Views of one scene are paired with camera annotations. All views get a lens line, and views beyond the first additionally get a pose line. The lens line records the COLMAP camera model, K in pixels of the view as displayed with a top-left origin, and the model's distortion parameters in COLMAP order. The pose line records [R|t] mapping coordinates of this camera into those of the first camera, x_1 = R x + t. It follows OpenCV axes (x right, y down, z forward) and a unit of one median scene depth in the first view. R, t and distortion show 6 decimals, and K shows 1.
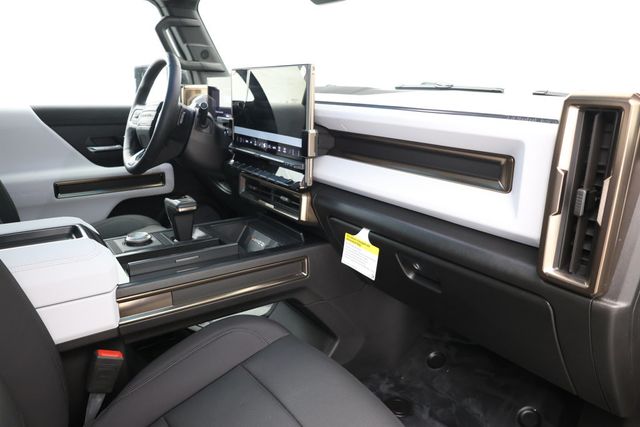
lens RADIAL K [[455.5, 0, 320.0], [0, 455.5, 213.5], [0, 0, 1]] dist [-0.010792, -0.003116]
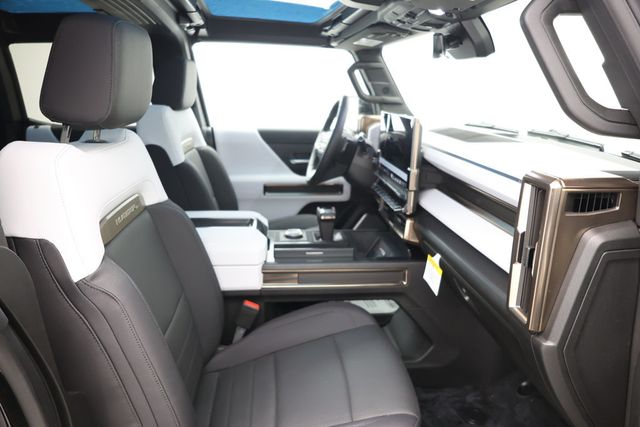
lens RADIAL K [[453.9, 0, 320.0], [0, 453.9, 213.5], [0, 0, 1]] dist [-0.025712, 0.003133]
pose [[0.879460, 0.132378, -0.457193, 0.303327], [-0.139101, 0.990094, 0.019102, -0.044293], [0.455193, 0.046797, 0.889162, -0.209511]]
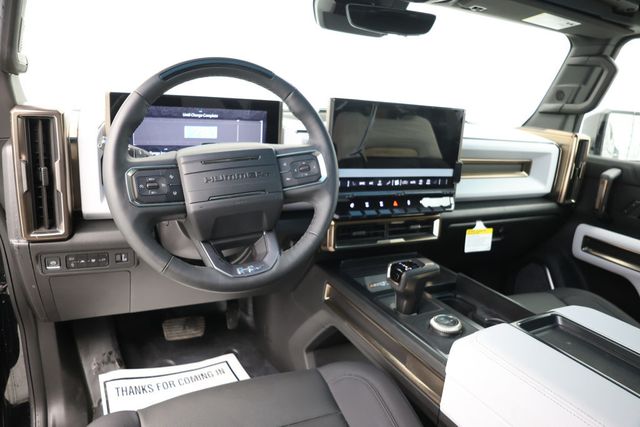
lens RADIAL K [[453.9, 0, 320.0], [0, 453.9, 213.5], [0, 0, 1]] dist [-0.025712, 0.003133]
pose [[0.109083, -0.257186, 0.960186, -1.130081], [0.187968, 0.953859, 0.234137, -0.357986], [-0.976099, 0.154944, 0.152393, 1.062664]]
